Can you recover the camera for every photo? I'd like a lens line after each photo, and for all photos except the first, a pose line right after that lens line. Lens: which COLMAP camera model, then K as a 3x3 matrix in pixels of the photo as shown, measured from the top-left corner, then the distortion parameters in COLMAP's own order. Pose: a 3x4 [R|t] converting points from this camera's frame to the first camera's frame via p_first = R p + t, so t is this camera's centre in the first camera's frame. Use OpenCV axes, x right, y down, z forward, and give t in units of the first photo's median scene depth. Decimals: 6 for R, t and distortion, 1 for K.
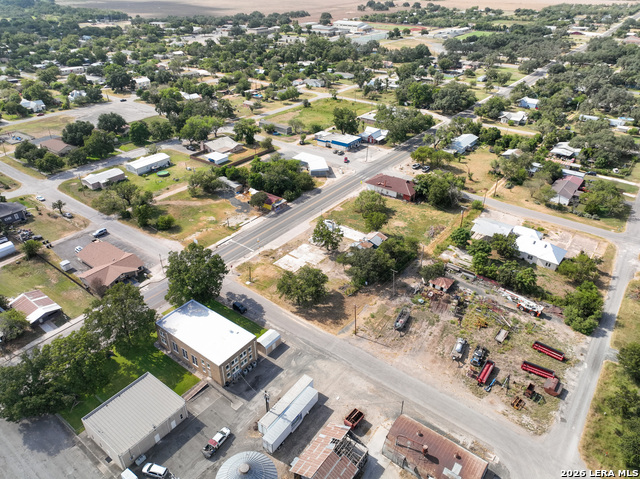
lens RADIAL K [[449.7, 0, 320.0], [0, 449.7, 239.5], [0, 0, 1]] dist [-0.003000, 0.027183]
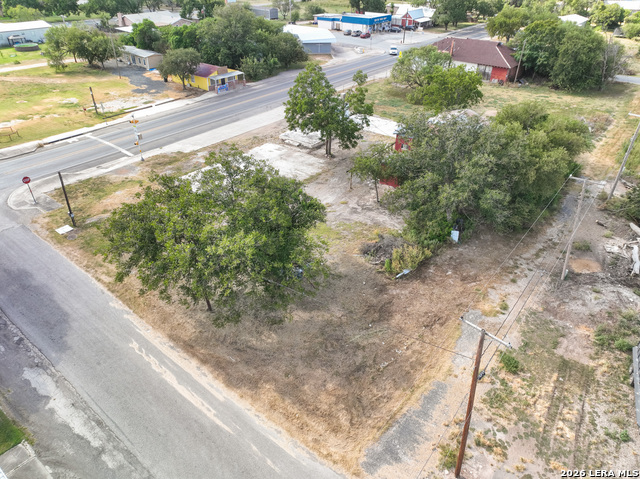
lens RADIAL K [[449.7, 0, 320.0], [0, 449.7, 239.5], [0, 0, 1]] dist [-0.003000, 0.027183]
pose [[0.999780, 0.015790, -0.013800, 0.016588], [-0.015290, 0.999248, 0.035635, 0.081410], [0.014352, -0.035416, 0.999270, 0.634559]]
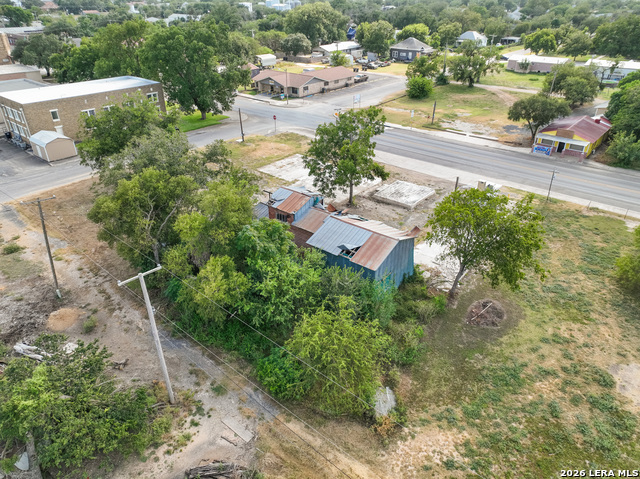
lens RADIAL K [[449.7, 0, 320.0], [0, 449.7, 239.5], [0, 0, 1]] dist [-0.003000, 0.027183]
pose [[-0.059125, 0.483923, -0.873111, 0.339501], [-0.510227, 0.737112, 0.443096, -0.098533], [0.858005, 0.471683, 0.203329, 0.937692]]
